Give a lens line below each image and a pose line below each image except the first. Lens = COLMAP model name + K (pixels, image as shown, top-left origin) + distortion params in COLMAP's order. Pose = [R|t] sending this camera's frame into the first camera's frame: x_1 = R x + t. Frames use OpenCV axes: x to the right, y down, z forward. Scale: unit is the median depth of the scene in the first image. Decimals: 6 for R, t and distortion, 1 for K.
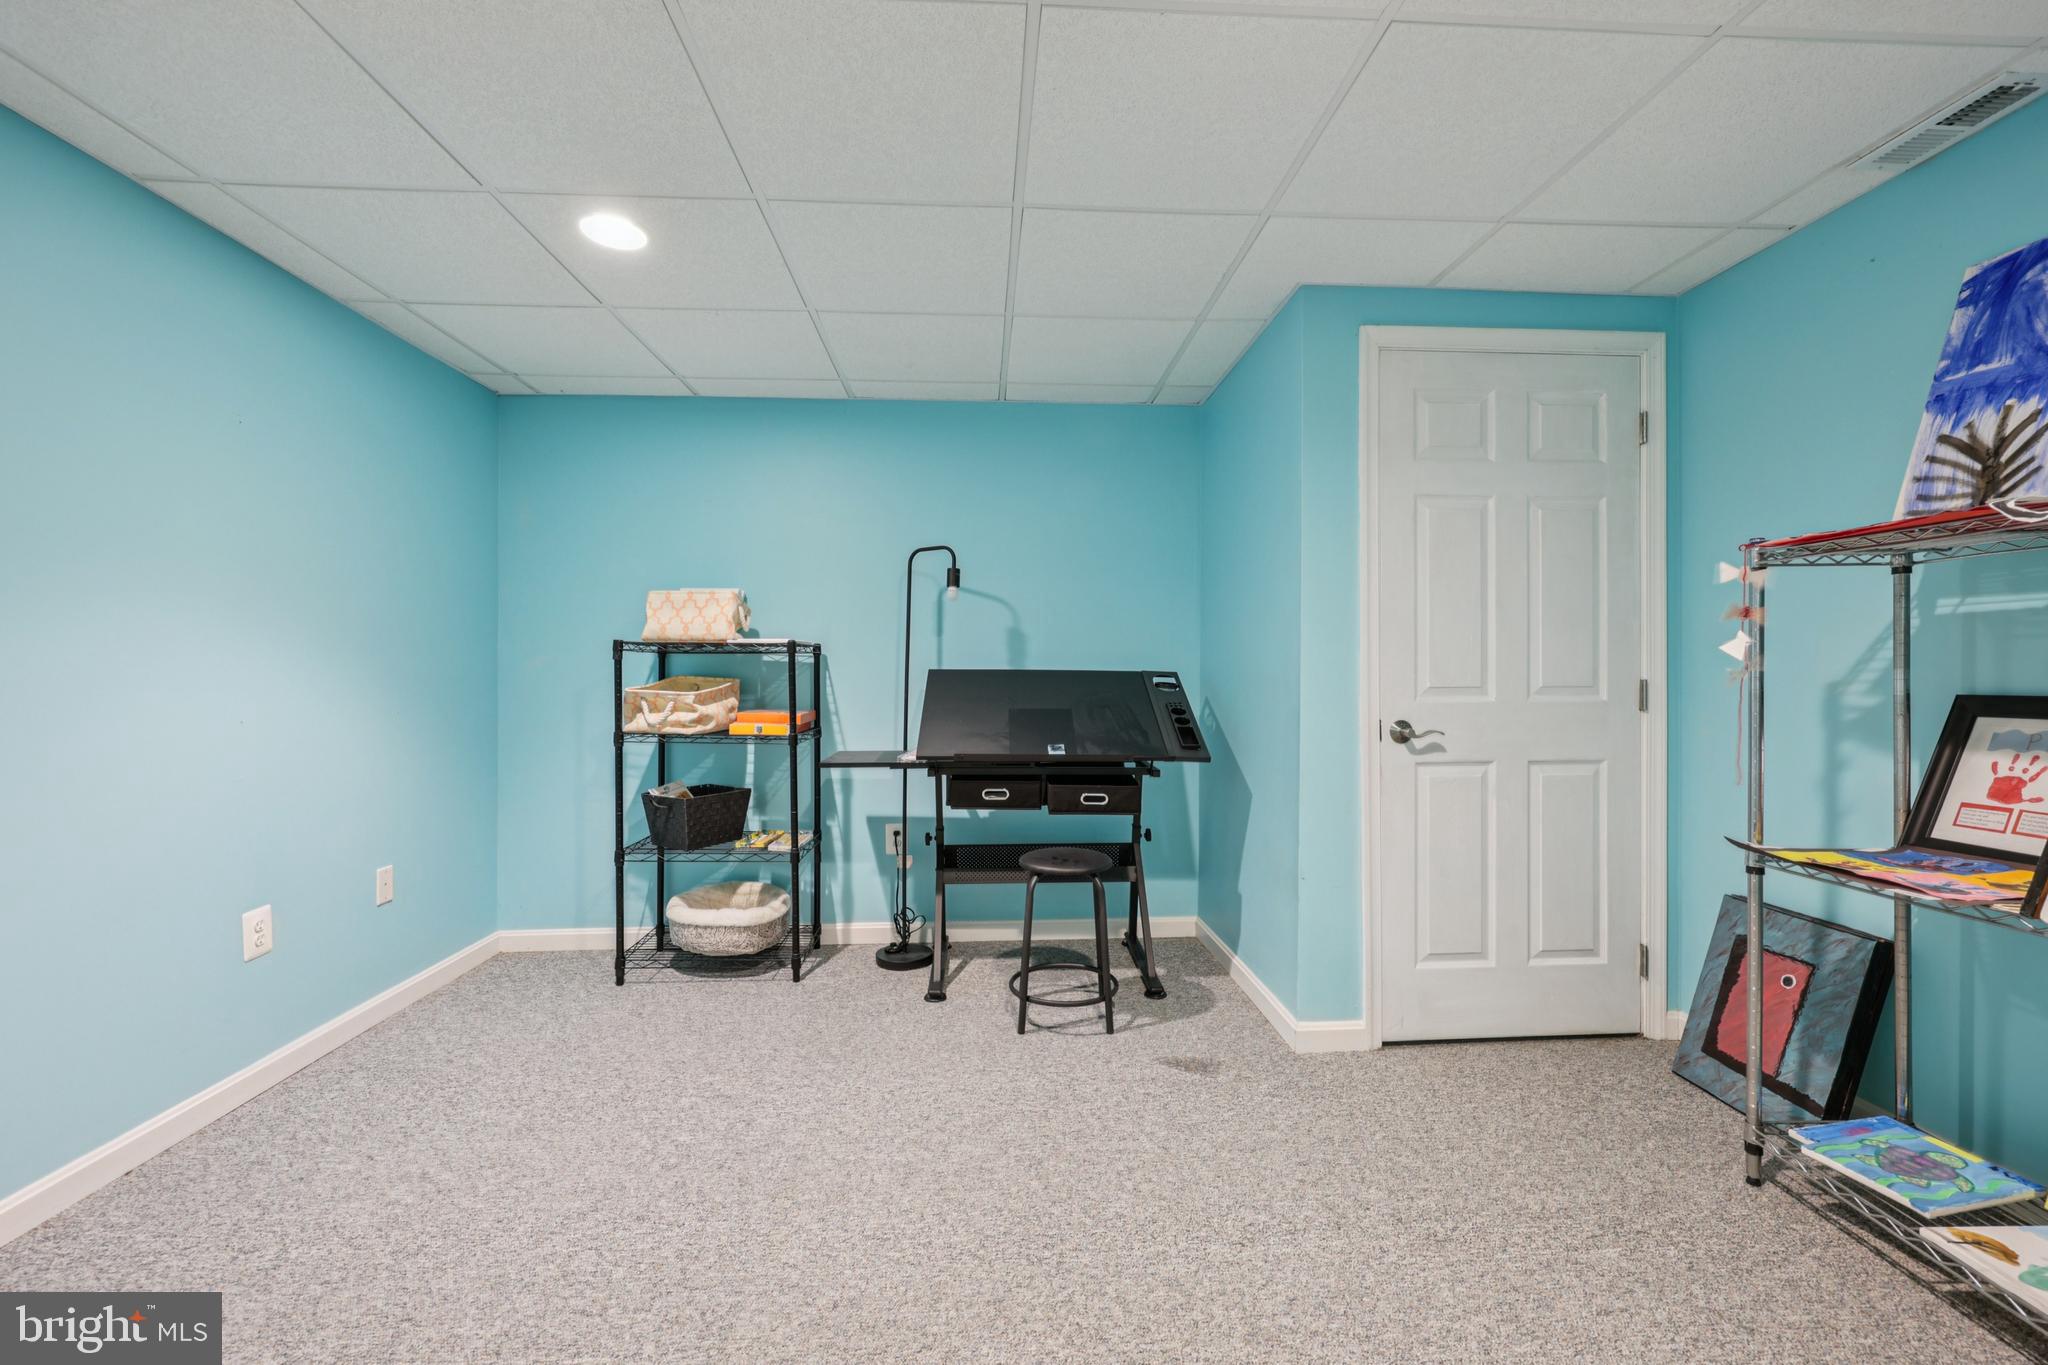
lens RADIAL K [[839.6, 0, 1024.5], [0, 839.6, 689.1], [0, 0, 1]] dist [0.001906, 0.000117]
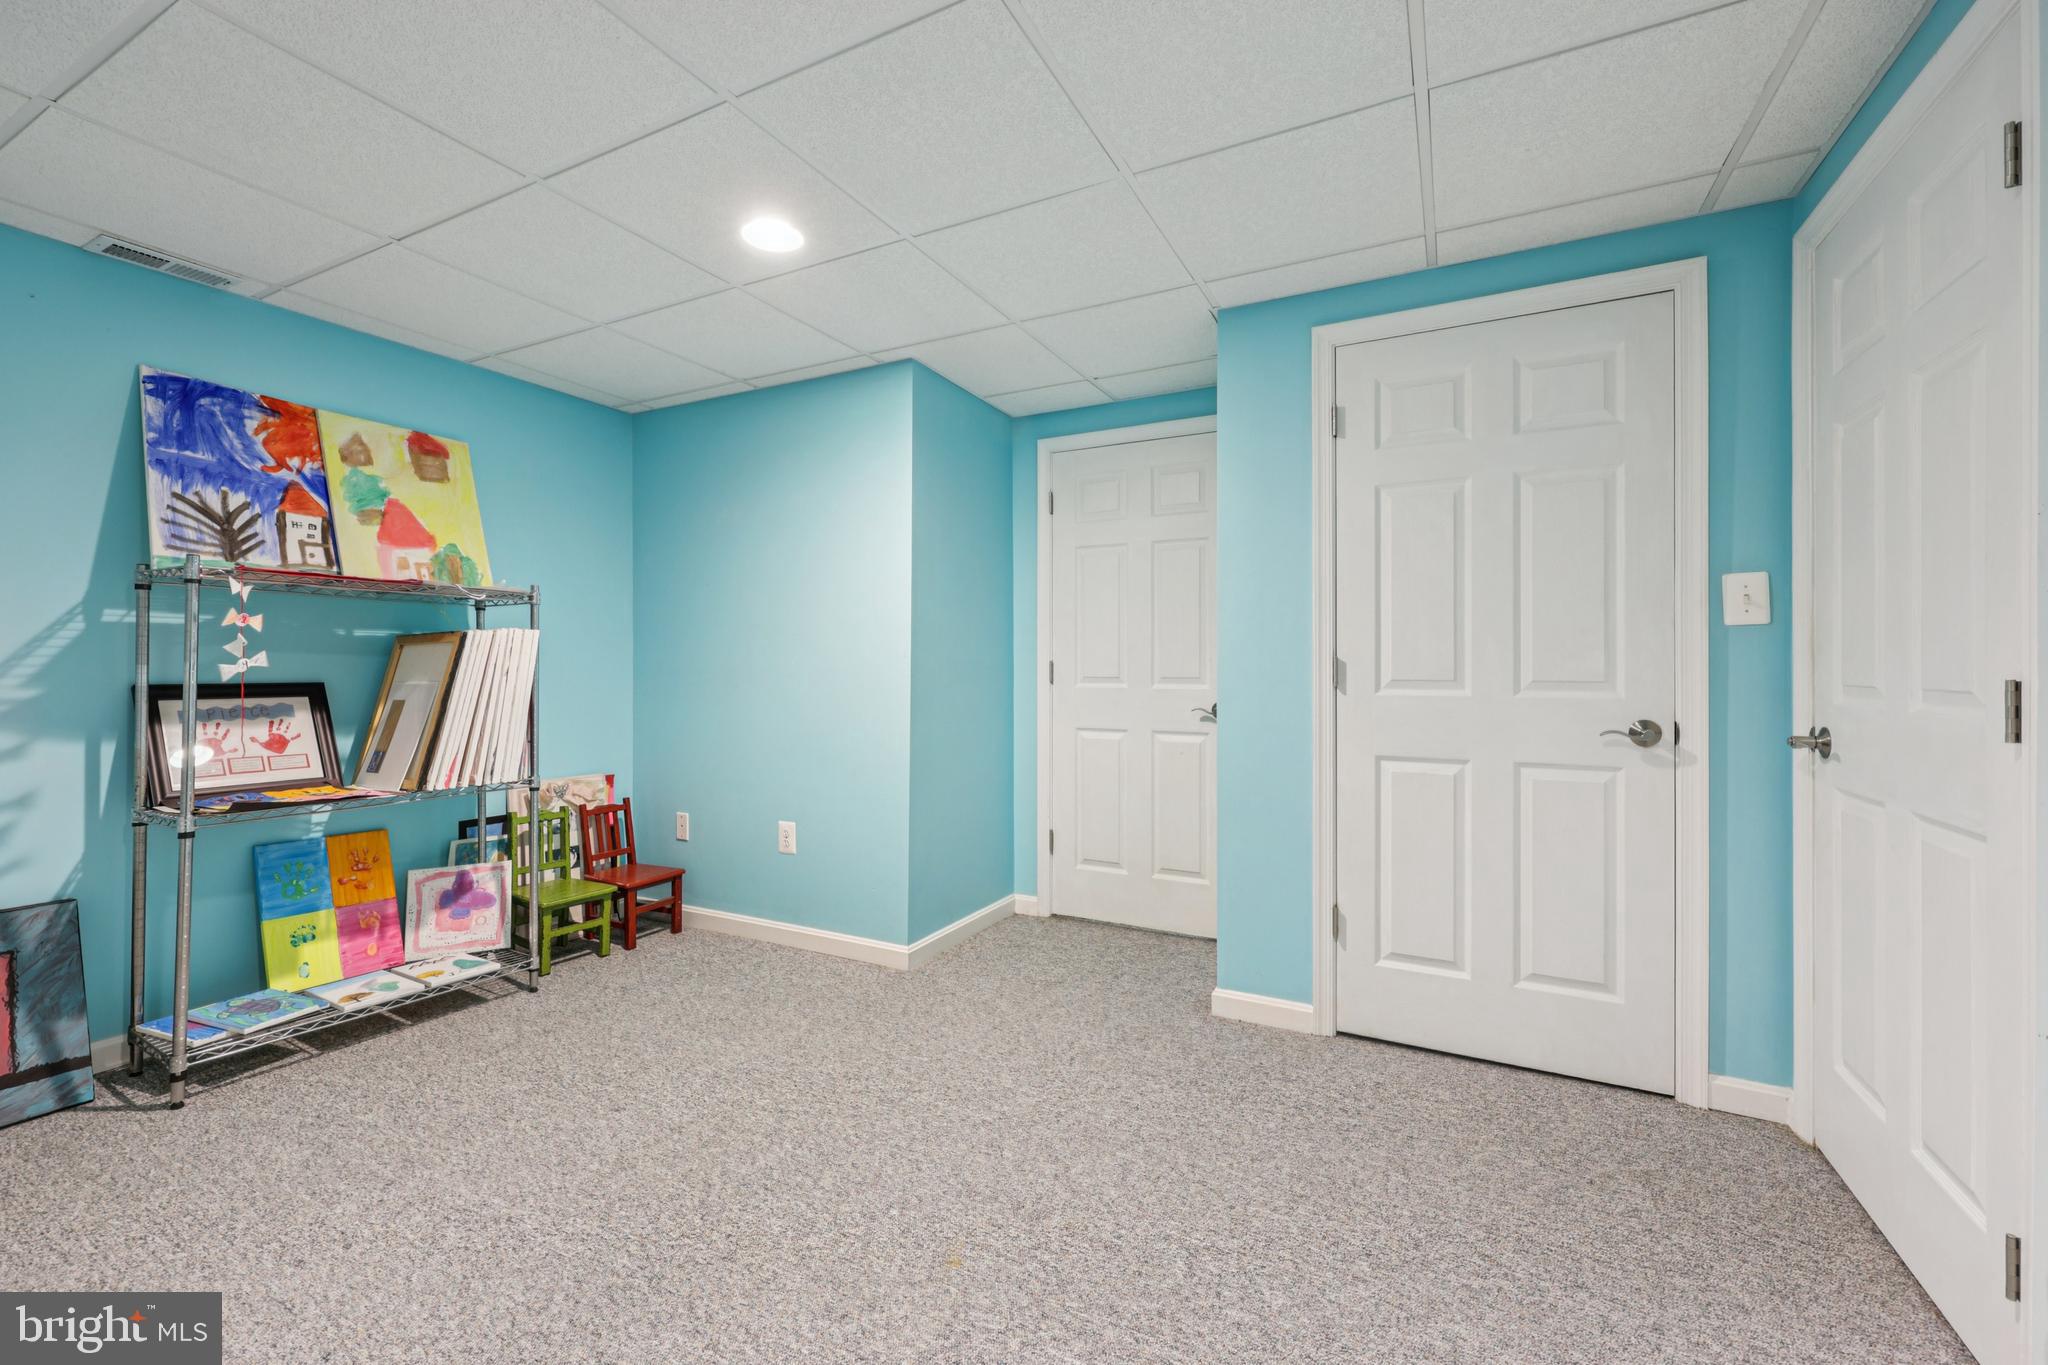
lens RADIAL K [[839.6, 0, 1025.1], [0, 839.6, 667.2], [0, 0, 1]] dist [0.001906, 0.000117]
pose [[-0.862537, 0.001312, 0.505991, -0.800402], [0.008317, 0.999898, 0.011585, -0.026301], [-0.505925, 0.014201, -0.862461, 1.530697]]
